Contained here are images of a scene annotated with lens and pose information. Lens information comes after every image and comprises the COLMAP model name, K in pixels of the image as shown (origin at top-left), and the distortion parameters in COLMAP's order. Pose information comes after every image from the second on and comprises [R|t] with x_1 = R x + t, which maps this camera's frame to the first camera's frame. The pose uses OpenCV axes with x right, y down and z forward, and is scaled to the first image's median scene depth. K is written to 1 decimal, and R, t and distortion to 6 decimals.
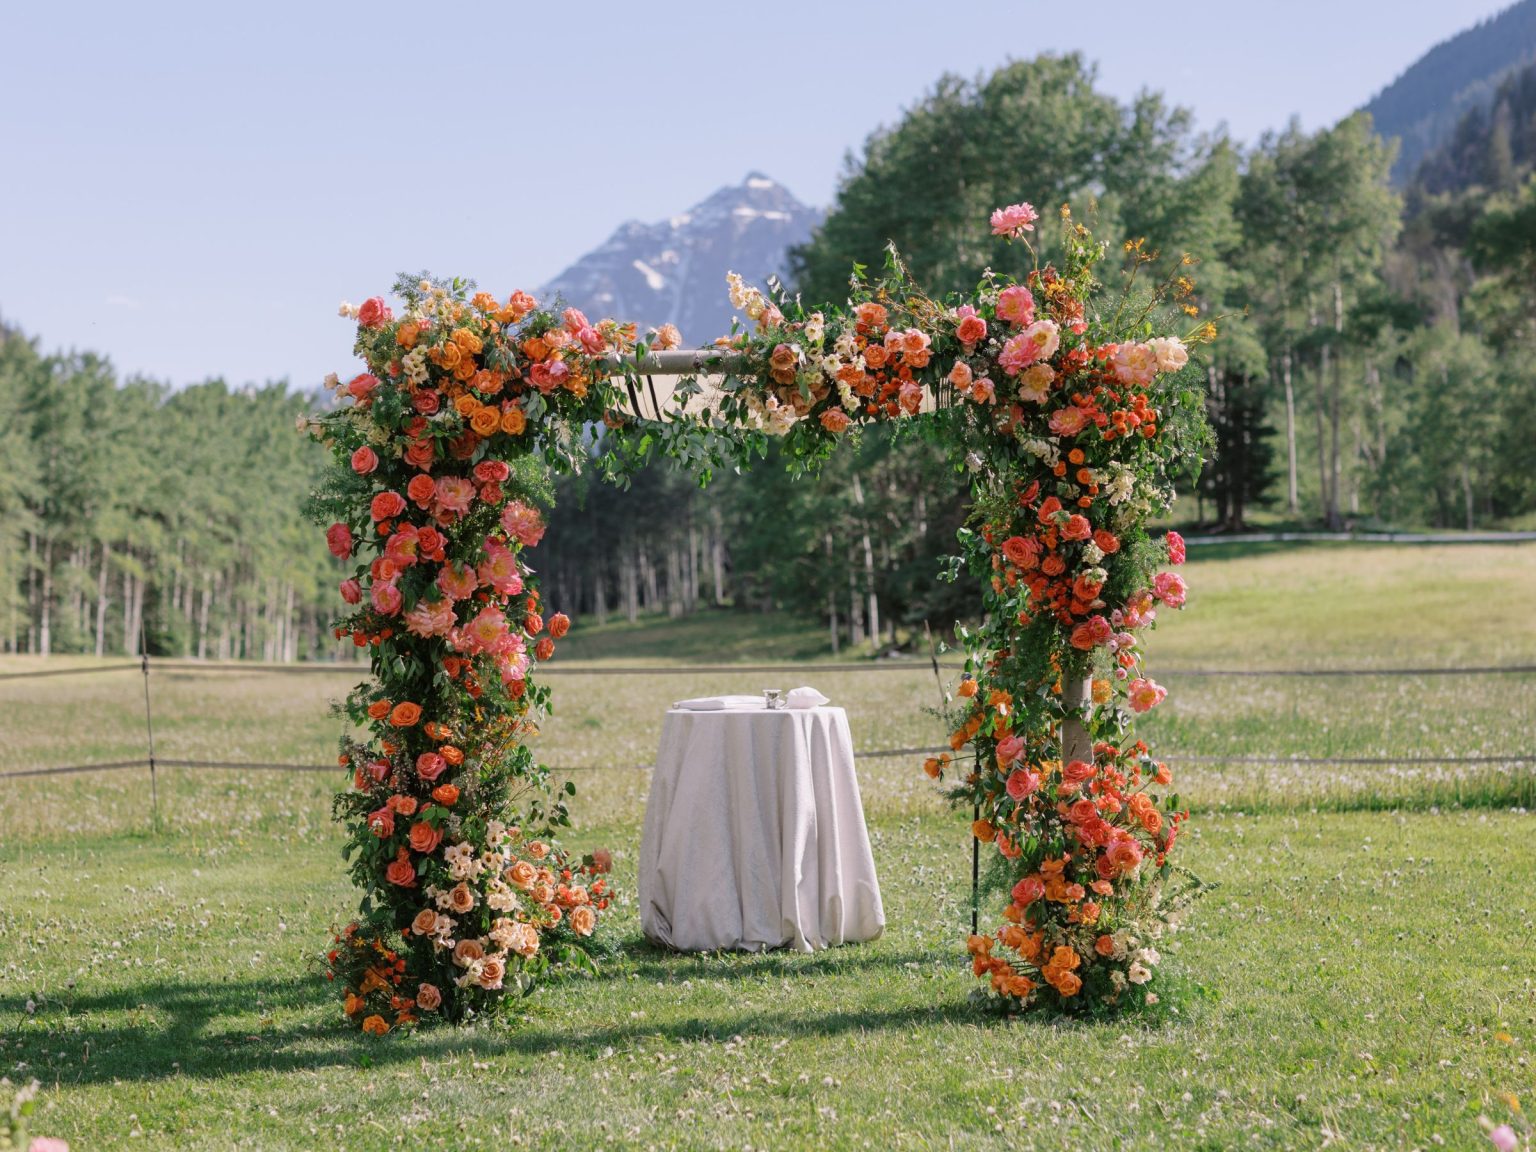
lens RADIAL K [[4025.4, 0, 768.0], [0, 4025.4, 576.0], [0, 0, 1]] dist [0.050132, -0.050787]
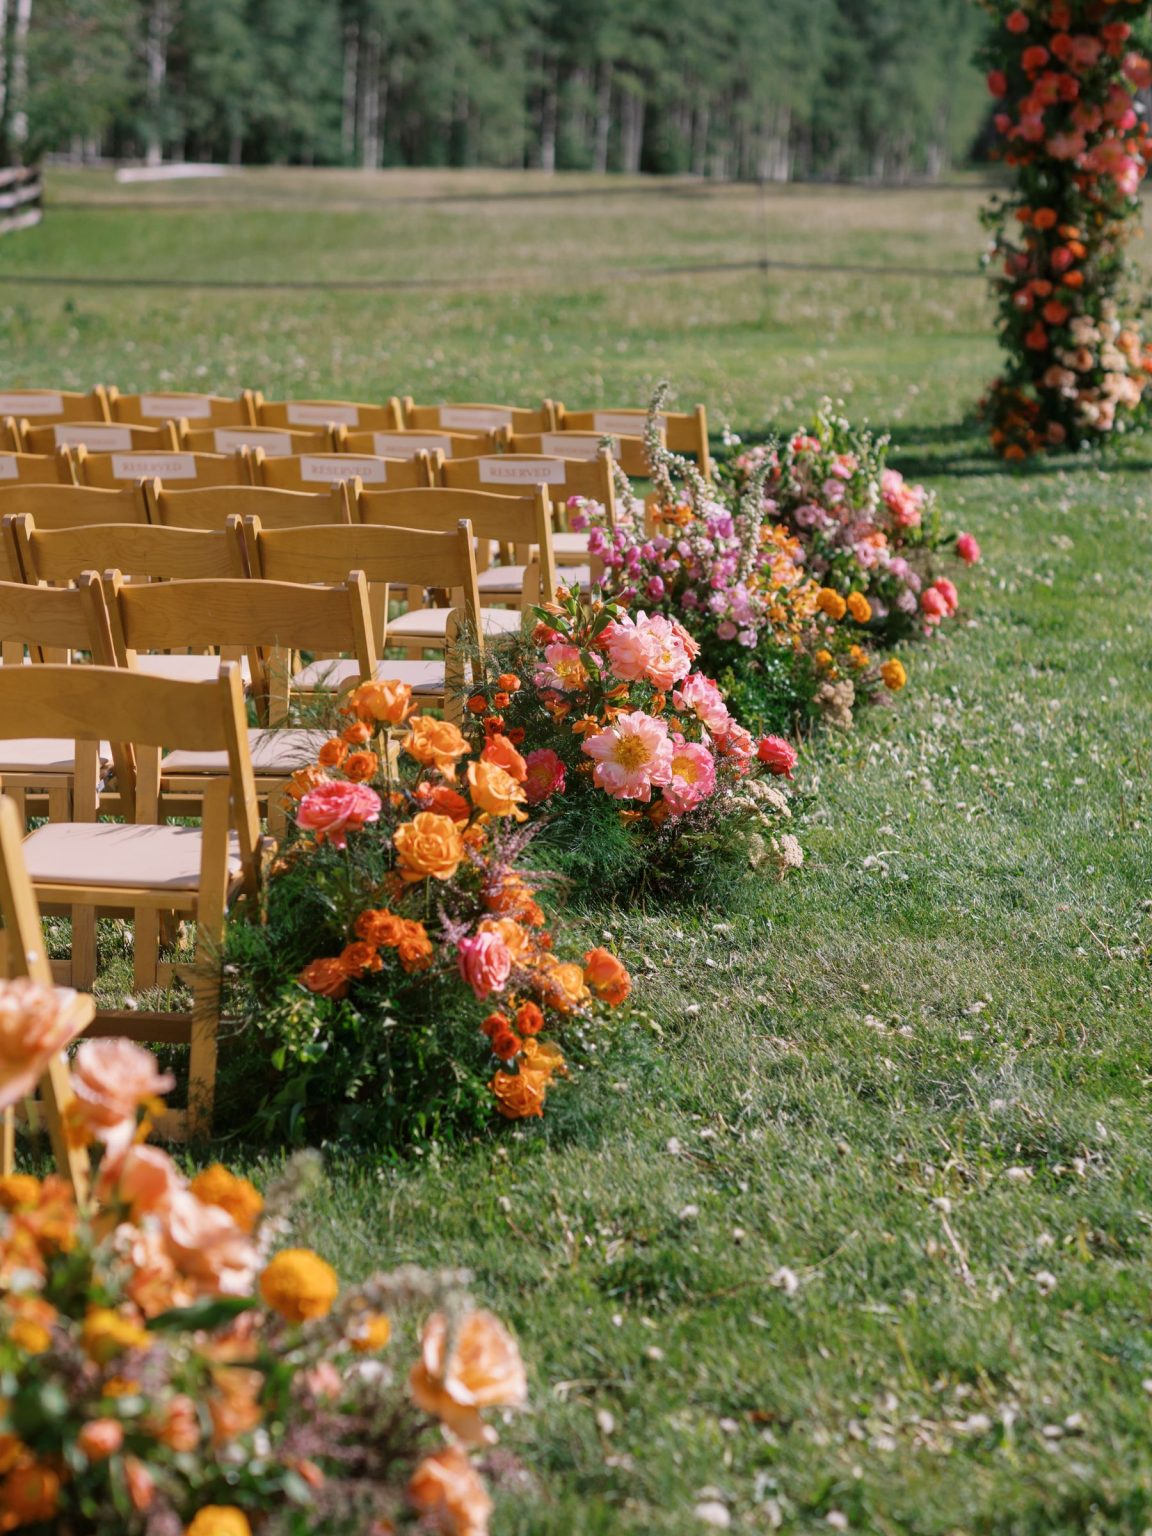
lens RADIAL K [[4061.9, 0, 576.0], [0, 4061.9, 768.0], [0, 0, 1]] dist [0.036843, -0.452629]
pose [[0.986266, 0.035039, -0.161403, -0.019357], [-0.008196, 0.986417, 0.164059, -0.005080], [0.164959, -0.160483, 0.973157, -0.339722]]
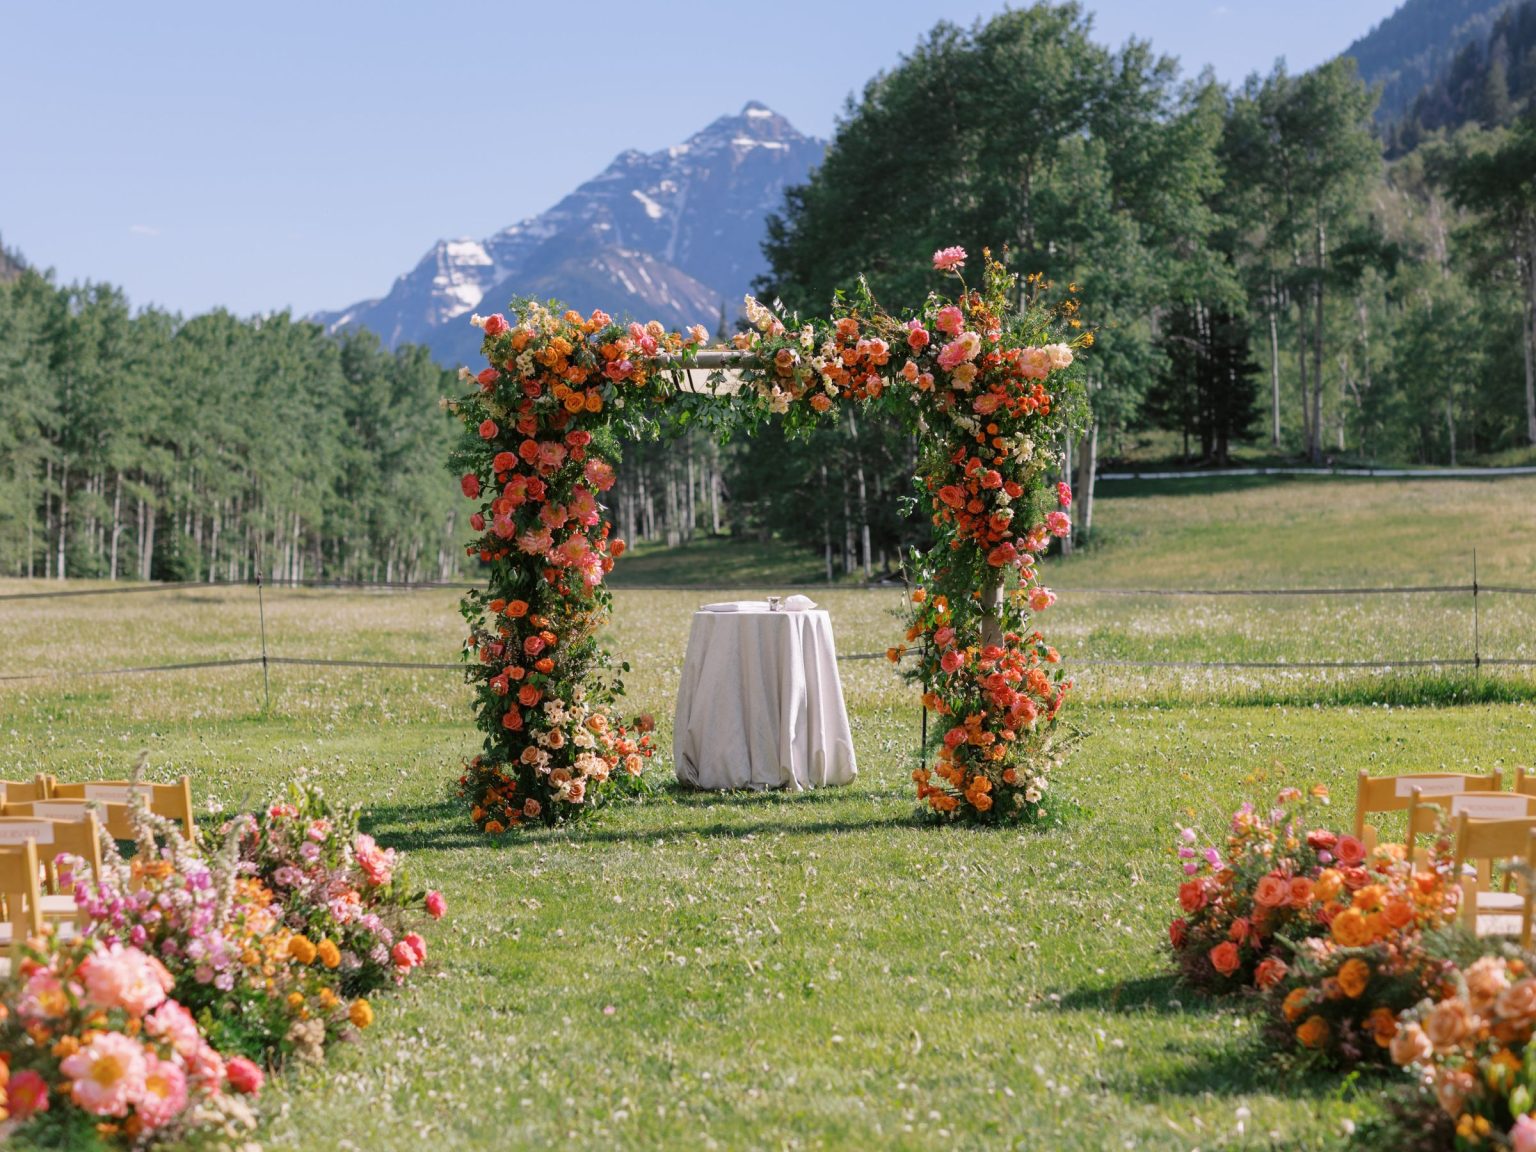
lens RADIAL K [[4025.4, 0, 768.0], [0, 4025.4, 576.0], [0, 0, 1]] dist [0.050132, -0.050787]
pose [[0.999983, 0.005757, 0.001043, -0.002898], [-0.005775, 0.999831, 0.017462, -0.002437], [-0.000943, -0.017467, 0.999847, -0.406032]]
